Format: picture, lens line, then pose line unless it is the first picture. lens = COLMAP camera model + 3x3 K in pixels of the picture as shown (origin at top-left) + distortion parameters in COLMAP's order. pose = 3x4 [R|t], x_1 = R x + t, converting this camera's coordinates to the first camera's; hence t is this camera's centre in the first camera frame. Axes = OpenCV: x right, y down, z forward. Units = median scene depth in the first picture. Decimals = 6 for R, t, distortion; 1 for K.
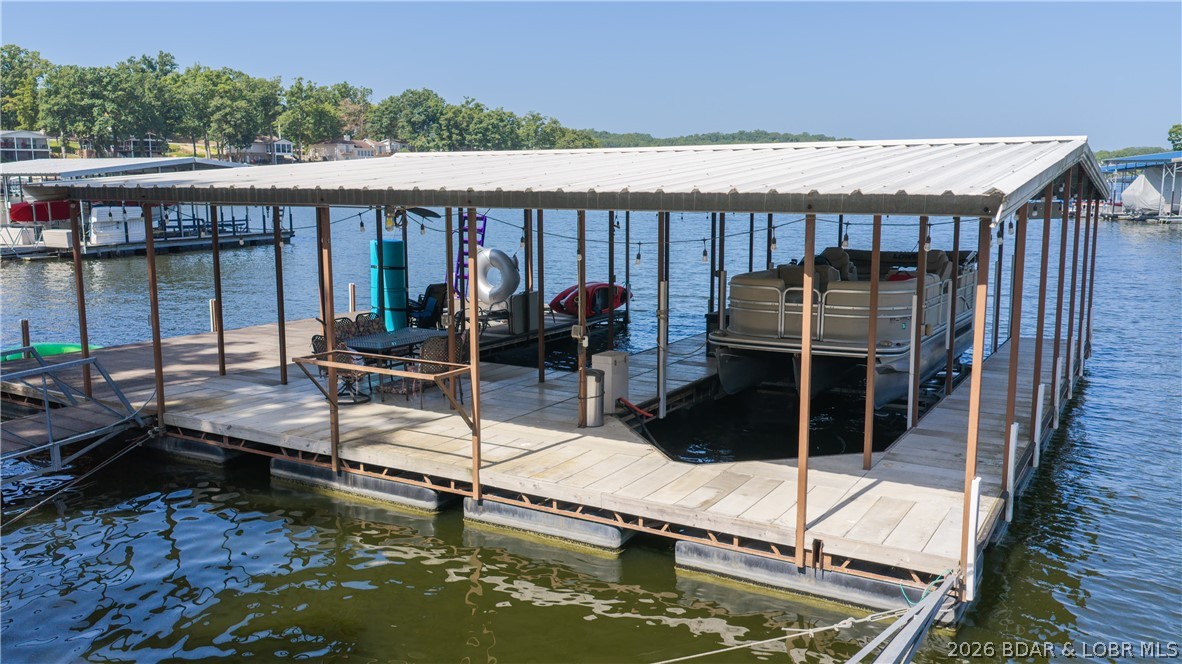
lens RADIAL K [[968.9, 0, 591.0], [0, 968.9, 332.0], [0, 0, 1]] dist [0.014551, -0.010822]
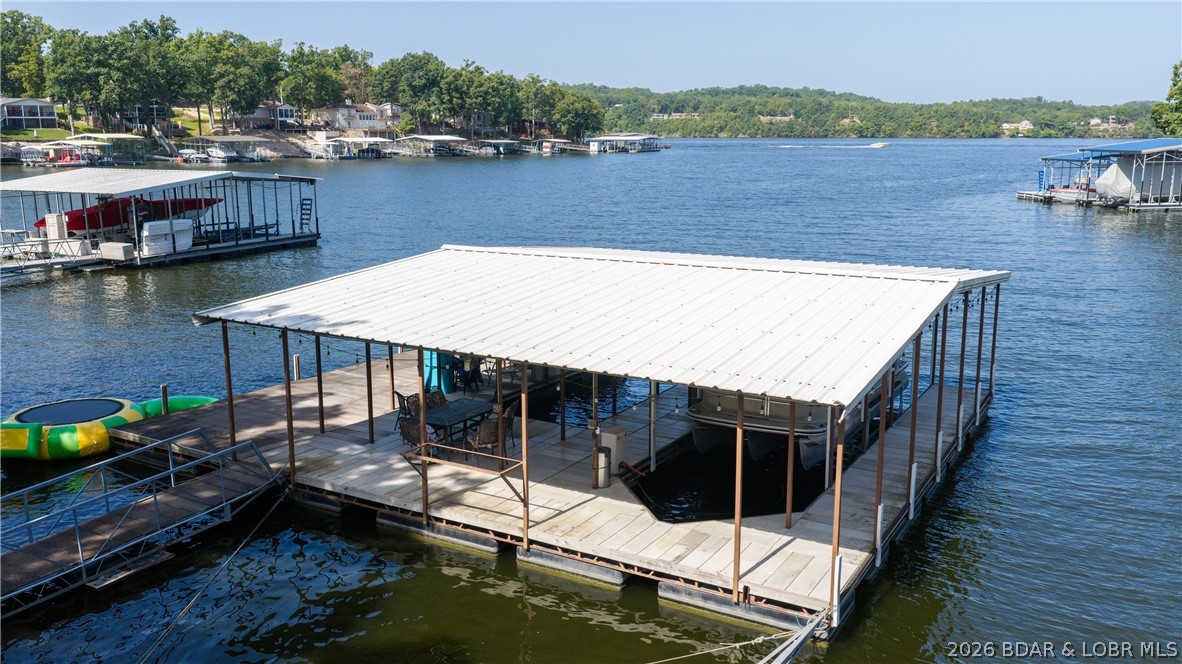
lens RADIAL K [[968.9, 0, 591.0], [0, 968.9, 332.0], [0, 0, 1]] dist [0.014551, -0.010822]
pose [[0.999999, -0.001171, 0.000701, -0.012699], [0.001136, 0.998893, 0.047023, -0.156905], [-0.000755, -0.047022, 0.998894, -0.323433]]
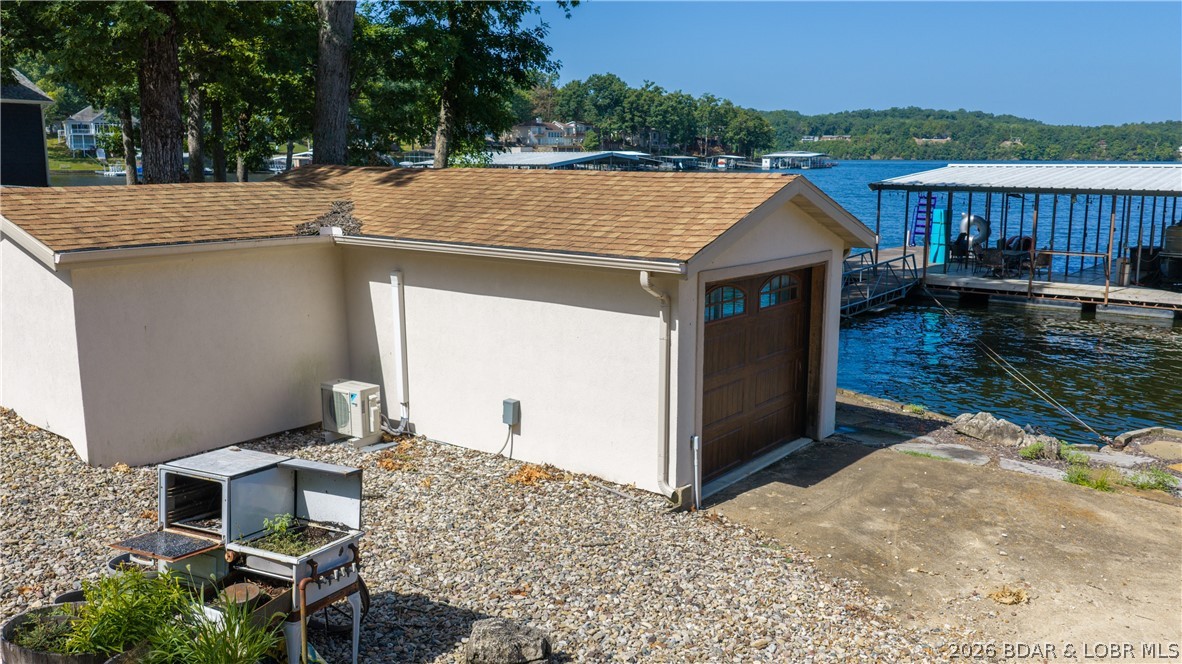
lens RADIAL K [[976.3, 0, 591.0], [0, 976.3, 332.0], [0, 0, 1]] dist [-0.000363, -0.009674]
pose [[0.990762, 0.024373, -0.133401, -0.784474], [-0.021521, 0.999509, 0.022783, 0.148714], [0.133890, -0.019702, 0.990800, -1.239480]]
